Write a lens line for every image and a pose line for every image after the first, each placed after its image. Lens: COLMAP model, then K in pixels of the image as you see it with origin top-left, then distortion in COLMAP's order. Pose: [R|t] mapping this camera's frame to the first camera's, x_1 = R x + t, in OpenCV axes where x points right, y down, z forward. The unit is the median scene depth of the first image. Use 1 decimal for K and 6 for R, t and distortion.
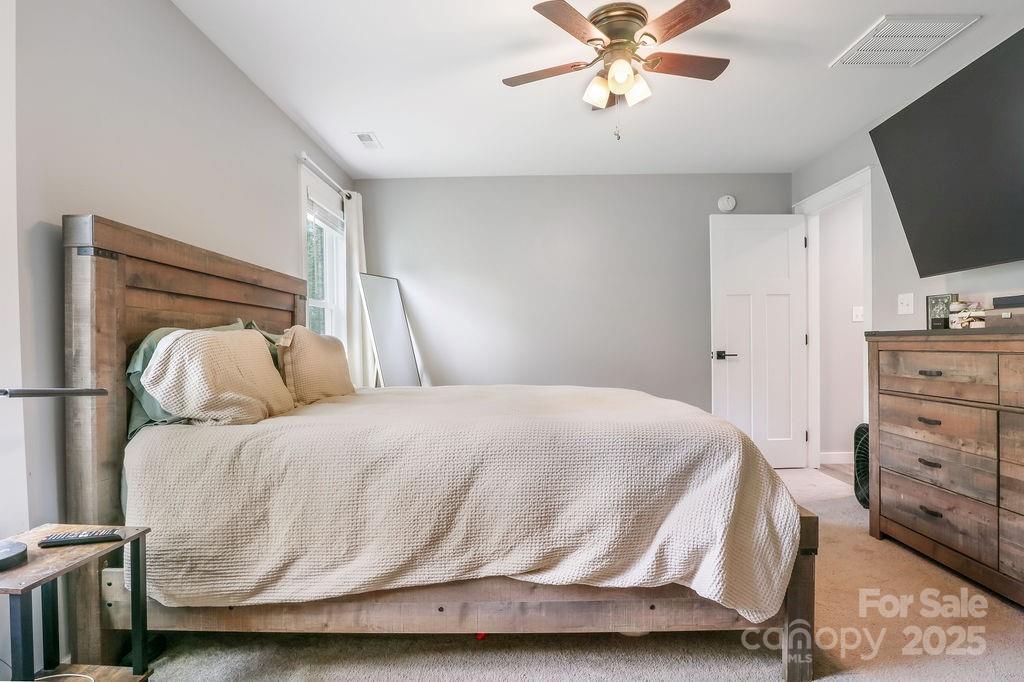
lens RADIAL K [[527.3, 0, 514.1], [0, 527.3, 336.8], [0, 0, 1]] dist [-0.003247, -0.000373]
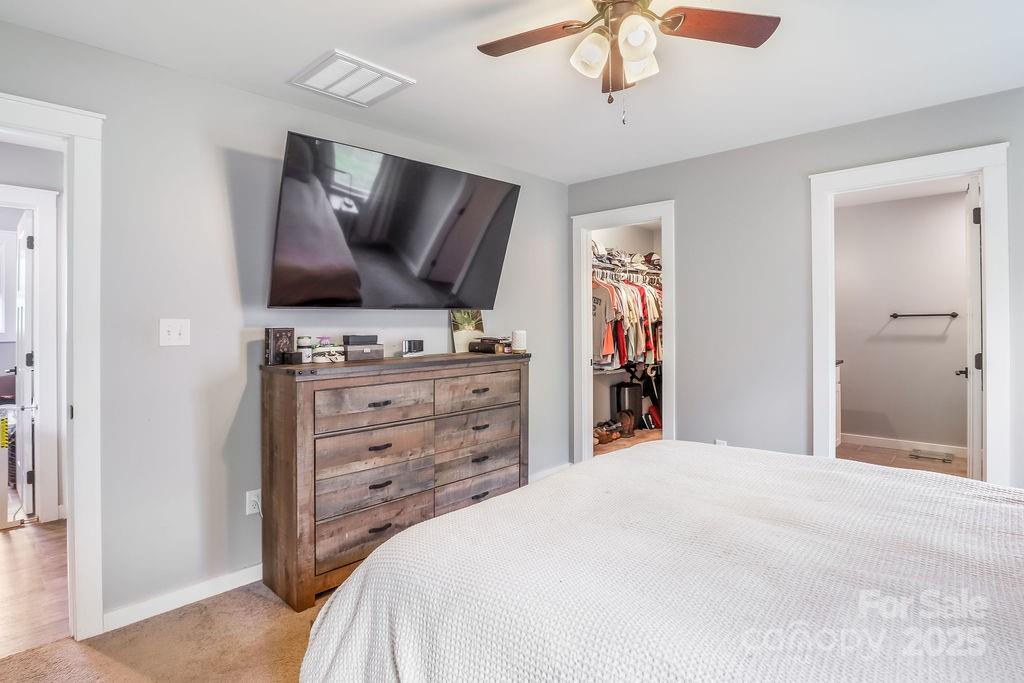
lens RADIAL K [[527.3, 0, 513.7], [0, 527.3, 339.2], [0, 0, 1]] dist [-0.003247, -0.000373]
pose [[-0.735287, 0.002579, 0.677751, -0.171029], [0.008912, 0.999943, 0.005863, -0.071526], [-0.677697, 0.010351, -0.735268, 1.635289]]
